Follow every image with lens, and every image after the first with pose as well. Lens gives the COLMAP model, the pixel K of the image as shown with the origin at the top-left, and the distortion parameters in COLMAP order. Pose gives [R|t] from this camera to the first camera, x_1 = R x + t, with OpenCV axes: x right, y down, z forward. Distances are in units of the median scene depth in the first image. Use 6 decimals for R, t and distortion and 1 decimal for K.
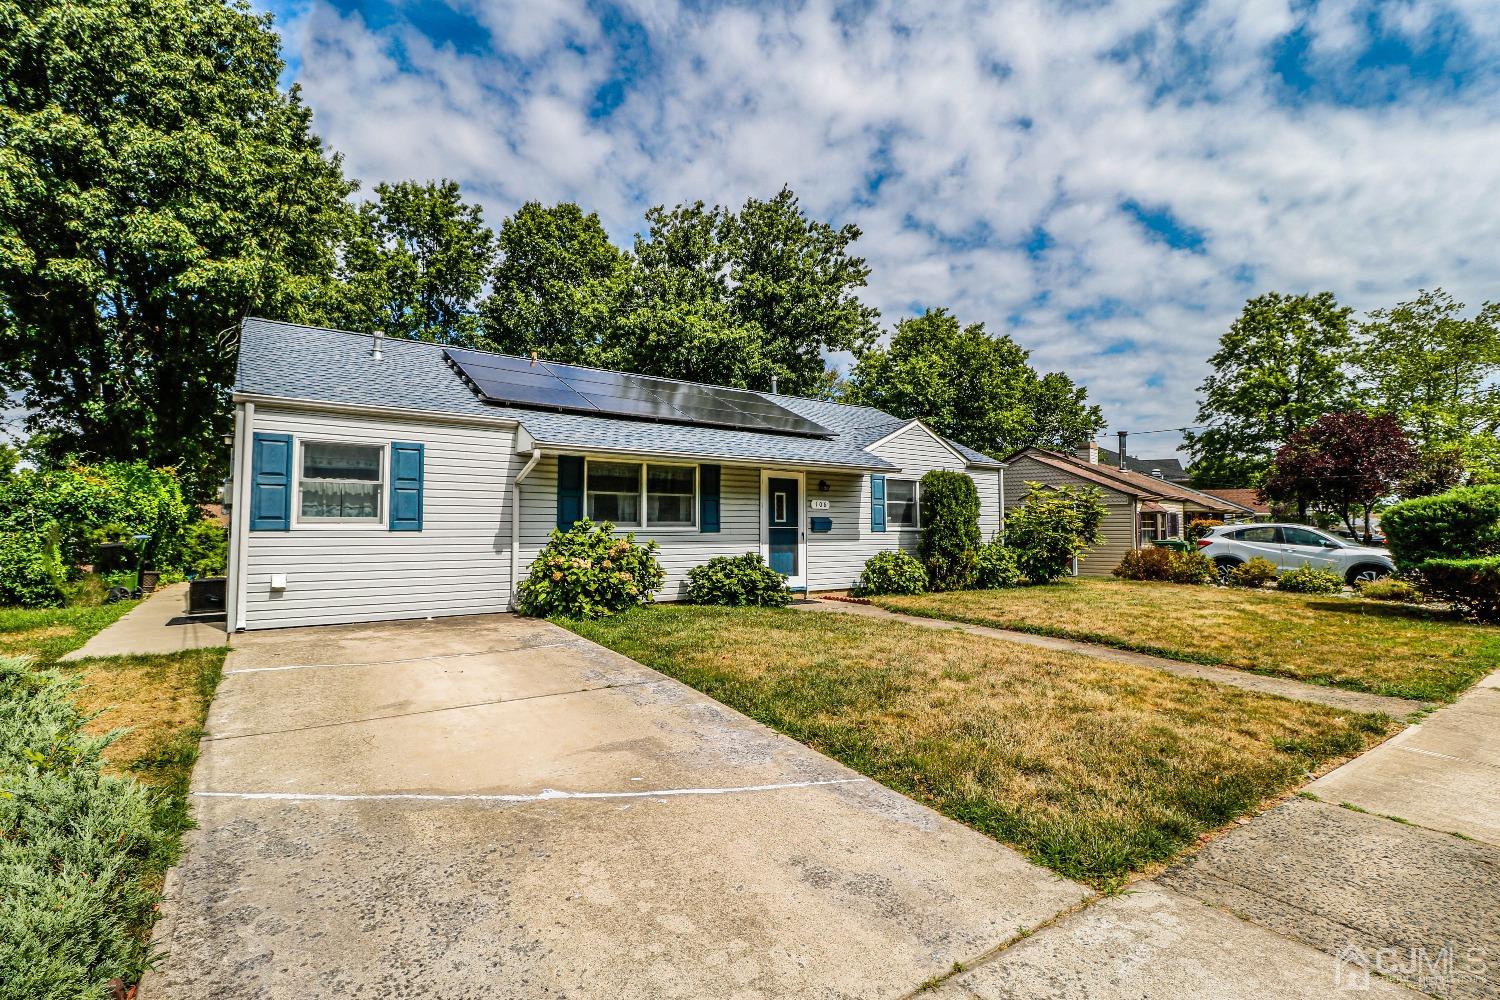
lens RADIAL K [[691.1, 0, 750.0], [0, 691.1, 500.0], [0, 0, 1]] dist [-0.021067, -0.000963]
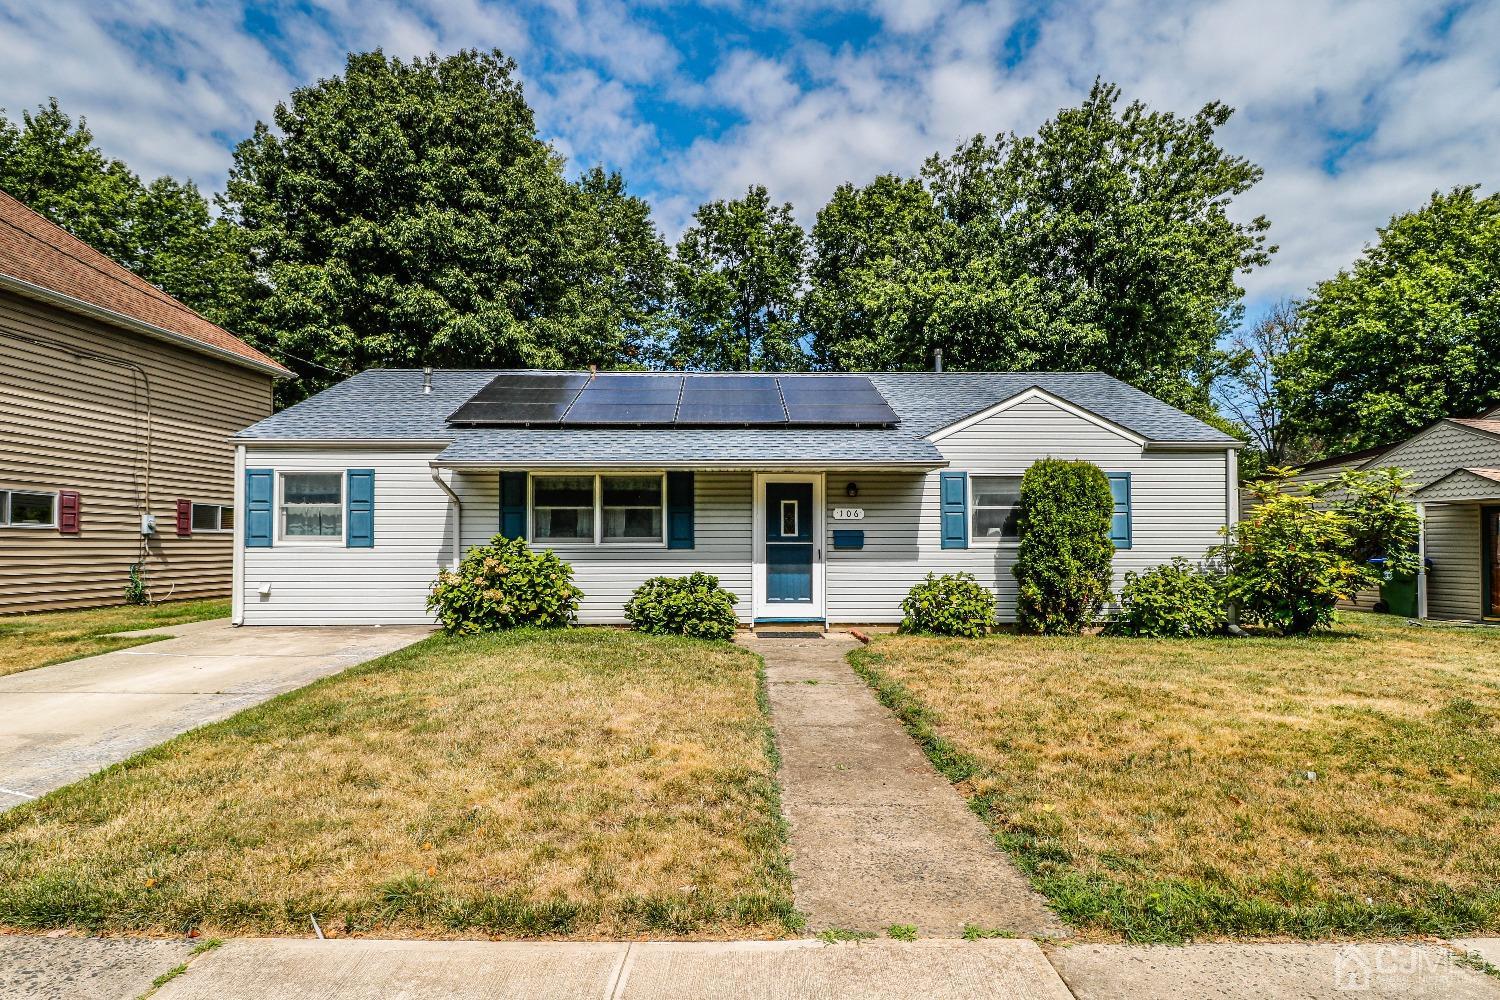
lens RADIAL K [[780.6, 0, 750.9], [0, 780.6, 534.5], [0, 0, 1]] dist [-0.003080, -0.001347]
pose [[0.824036, -0.007937, -0.566482, 0.566993], [0.024683, 0.999455, 0.021901, 0.008733], [0.566000, -0.032029, 0.823783, 0.228280]]
